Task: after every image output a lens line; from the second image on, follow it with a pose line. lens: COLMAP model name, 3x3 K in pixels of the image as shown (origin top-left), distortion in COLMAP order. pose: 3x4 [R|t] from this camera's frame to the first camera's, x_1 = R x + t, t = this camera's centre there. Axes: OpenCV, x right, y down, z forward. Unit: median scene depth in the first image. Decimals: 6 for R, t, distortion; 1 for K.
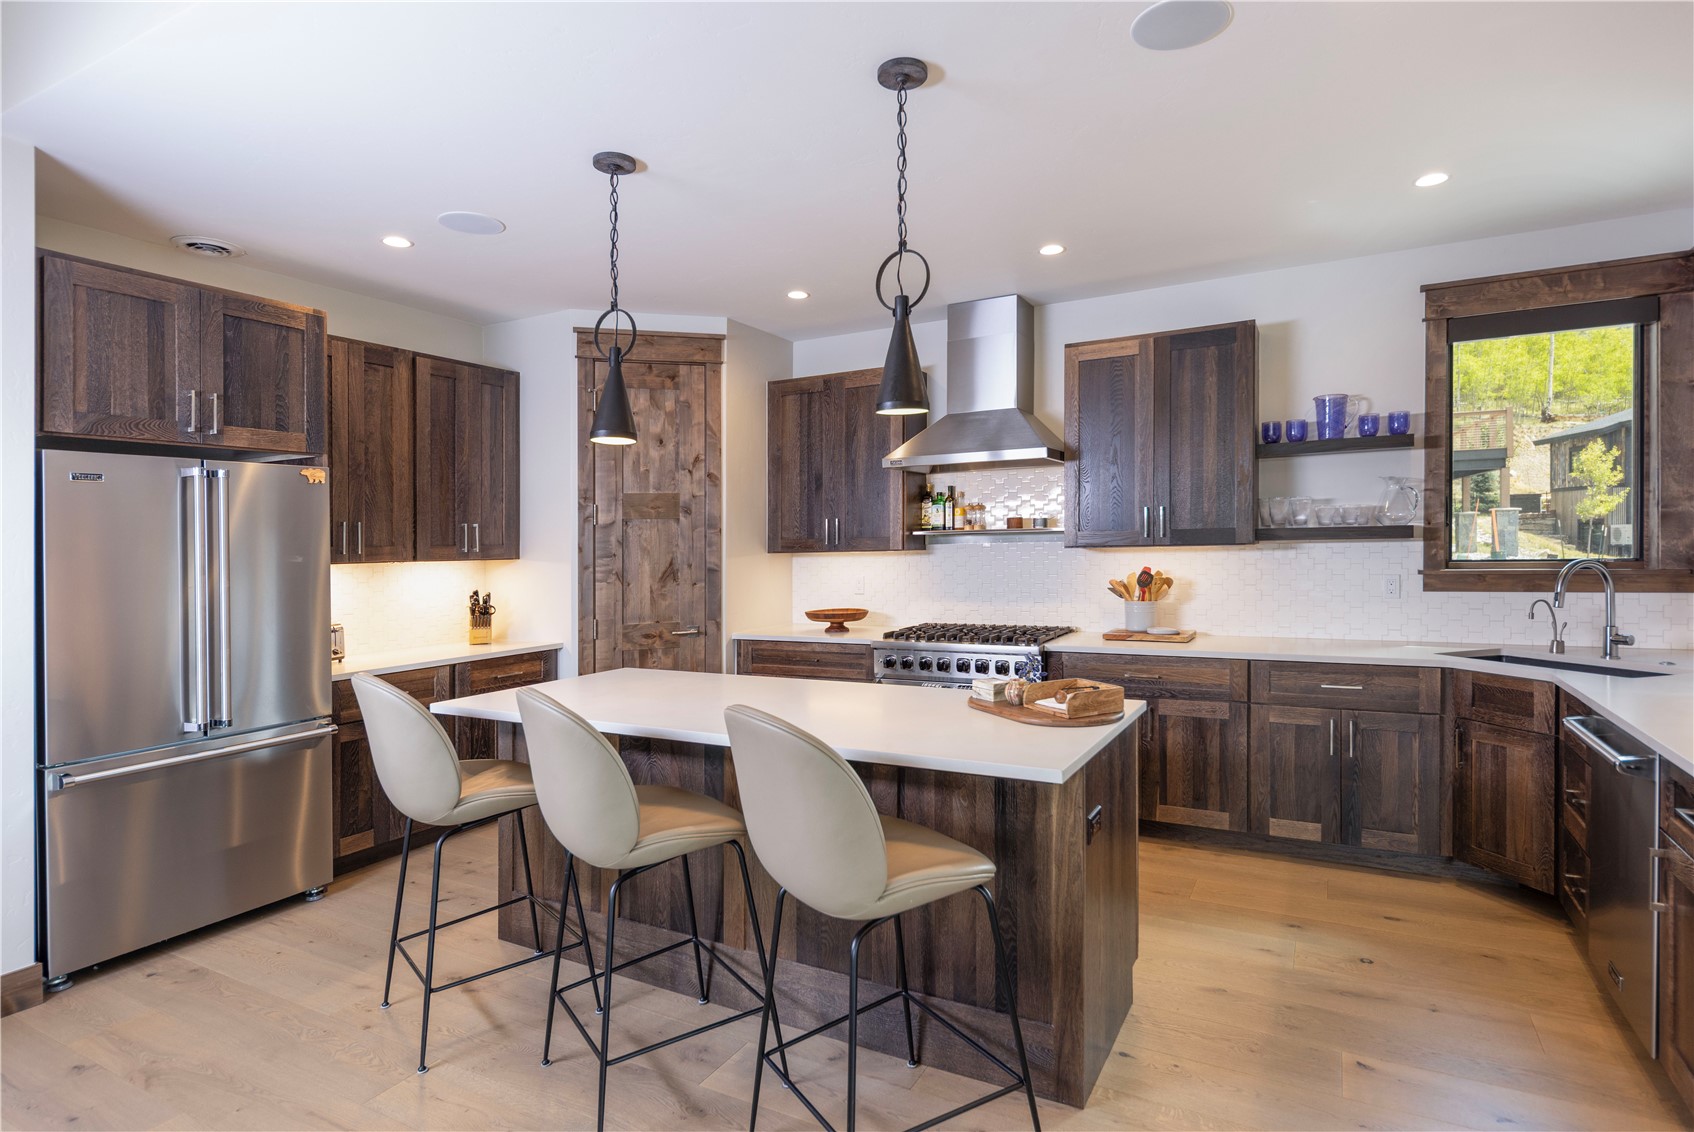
lens RADIAL K [[876.4, 0, 891.6], [0, 876.4, 554.6], [0, 0, 1]] dist [0.010294, -0.001420]
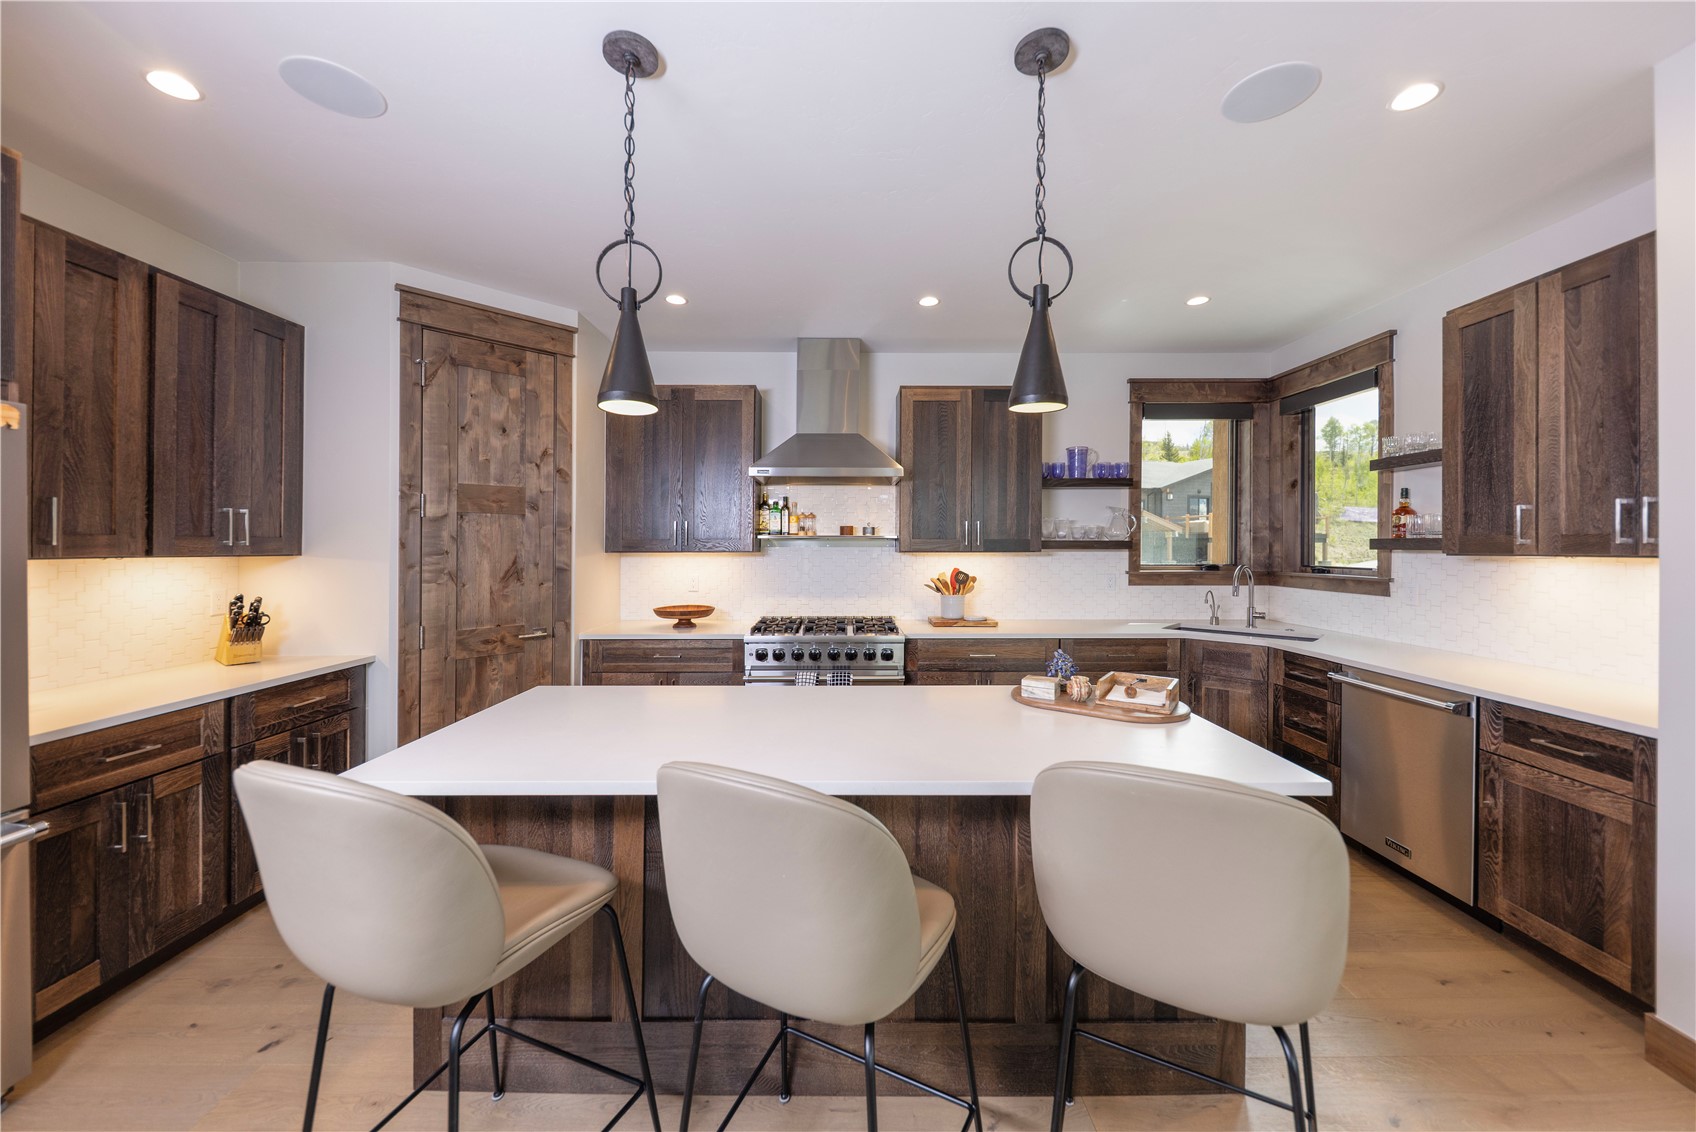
lens RADIAL K [[612.7, 0, 850.9], [0, 612.7, 557.1], [0, 0, 1]] dist [0.003267, -0.002595]
pose [[0.883560, 0.011379, 0.468180, -0.260829], [-0.012388, 0.999923, -0.000924, 0.000872], [-0.468154, -0.004984, 0.883633, 0.279359]]
